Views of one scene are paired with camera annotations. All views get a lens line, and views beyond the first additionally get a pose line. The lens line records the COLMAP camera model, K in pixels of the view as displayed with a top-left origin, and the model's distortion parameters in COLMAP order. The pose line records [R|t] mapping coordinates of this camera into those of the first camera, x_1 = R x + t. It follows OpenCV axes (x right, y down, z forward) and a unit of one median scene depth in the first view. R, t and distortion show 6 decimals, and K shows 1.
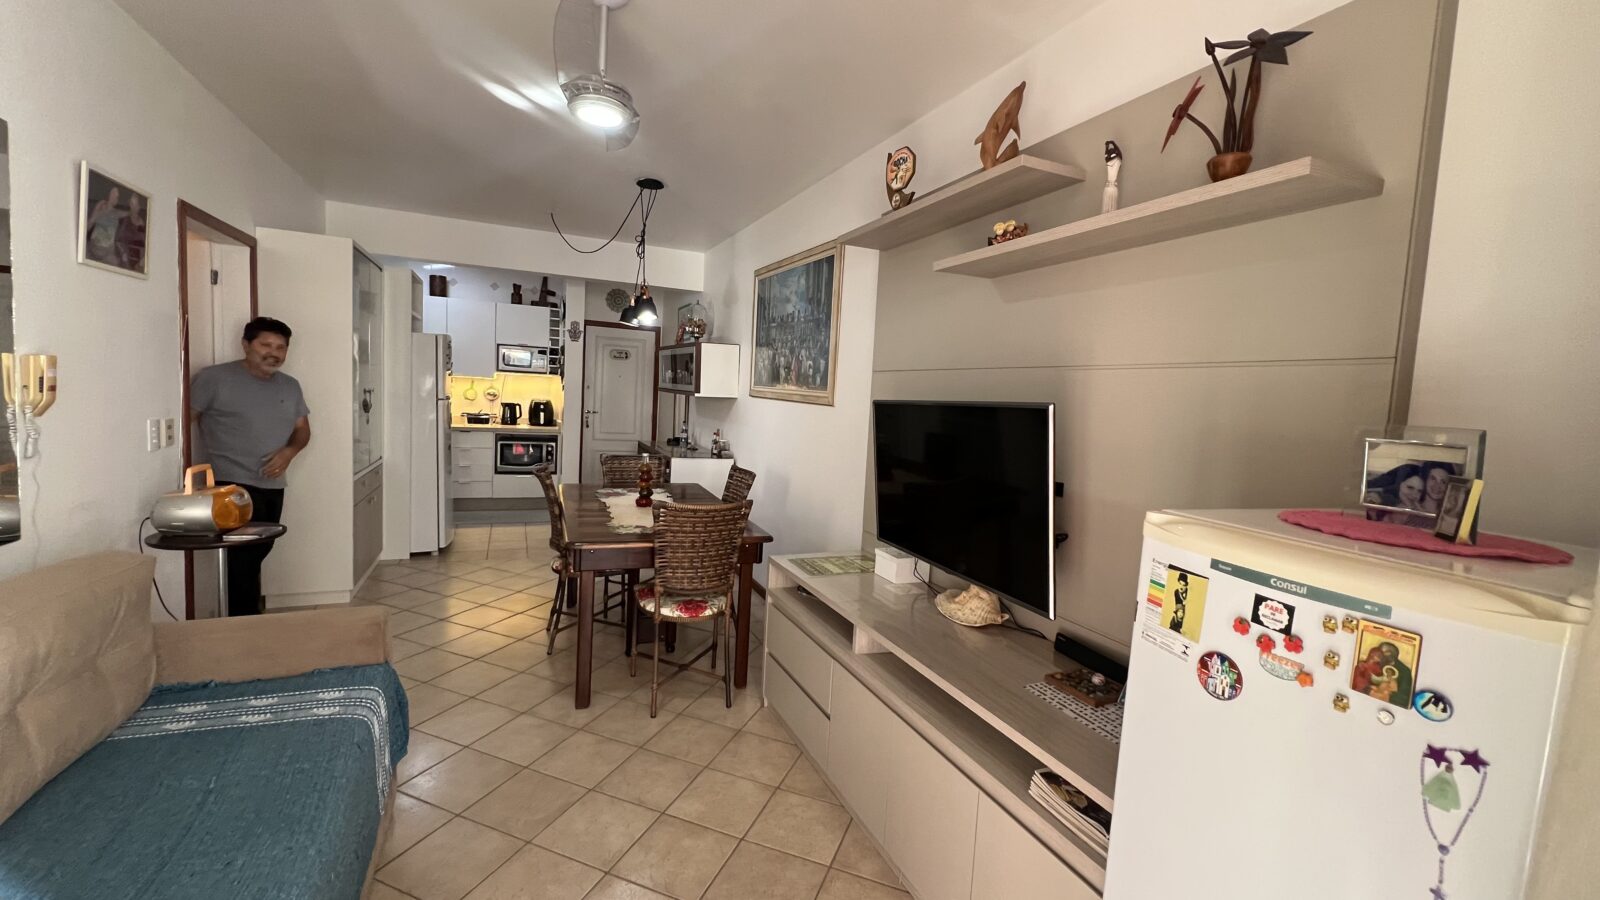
lens RADIAL K [[636.4, 0, 796.0], [0, 636.4, 450.1], [0, 0, 1]] dist [-0.001722, 0.000344]
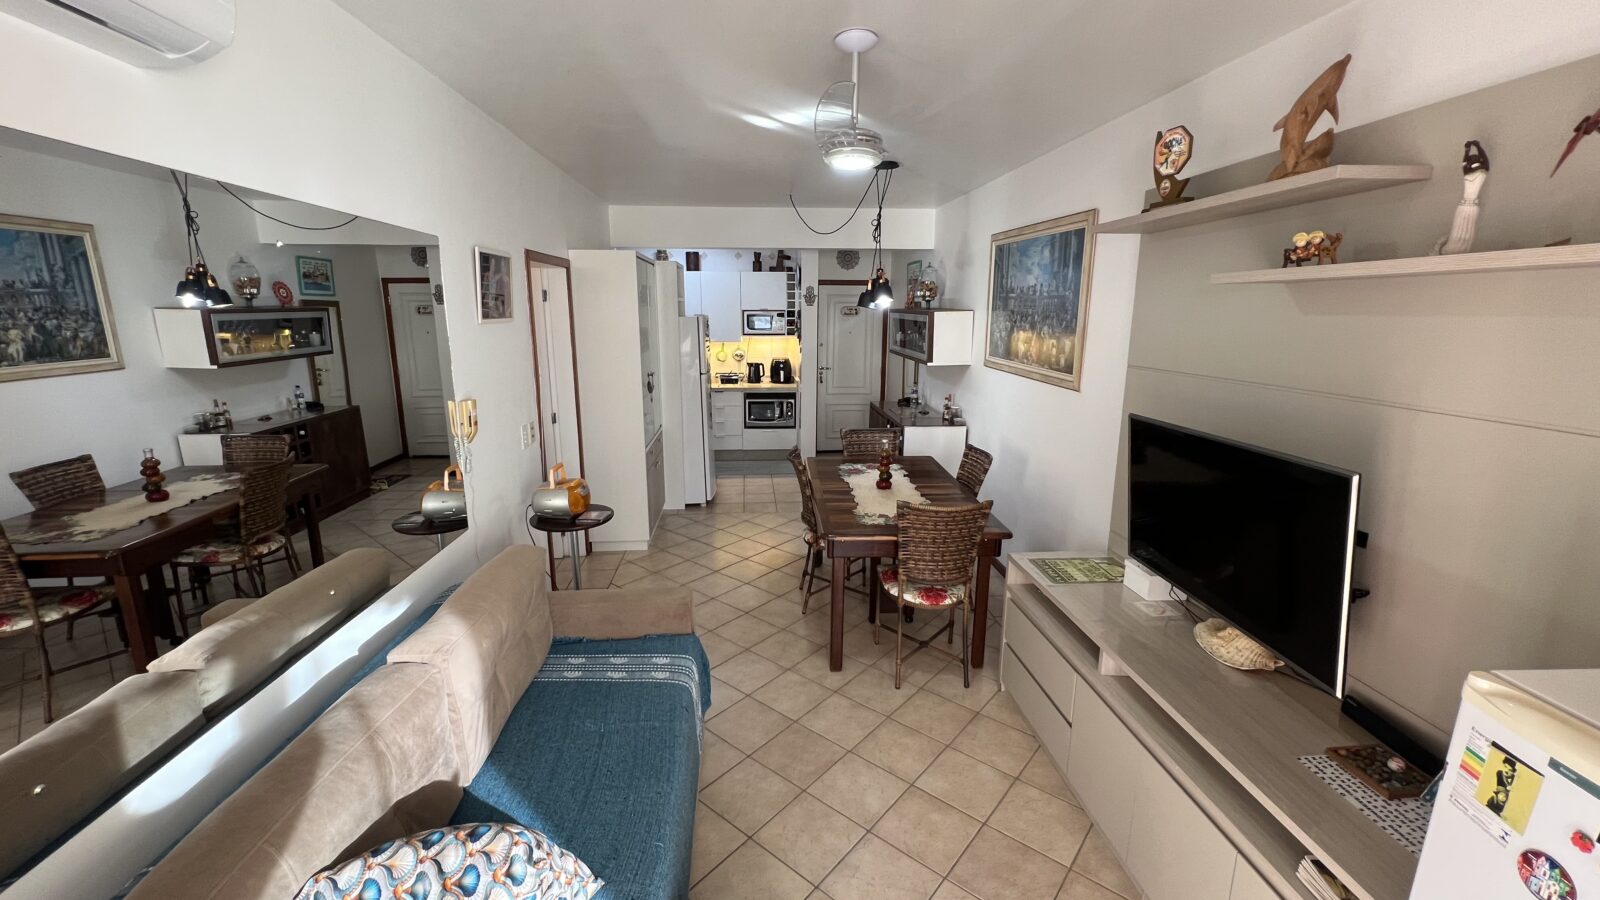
lens RADIAL K [[636.4, 0, 796.0], [0, 636.4, 450.1], [0, 0, 1]] dist [-0.001722, 0.000344]
pose [[0.941822, 0.017642, -0.335649, -0.026197], [0.022883, 0.992939, 0.116398, -0.139354], [0.335333, -0.117307, 0.934768, -0.060623]]
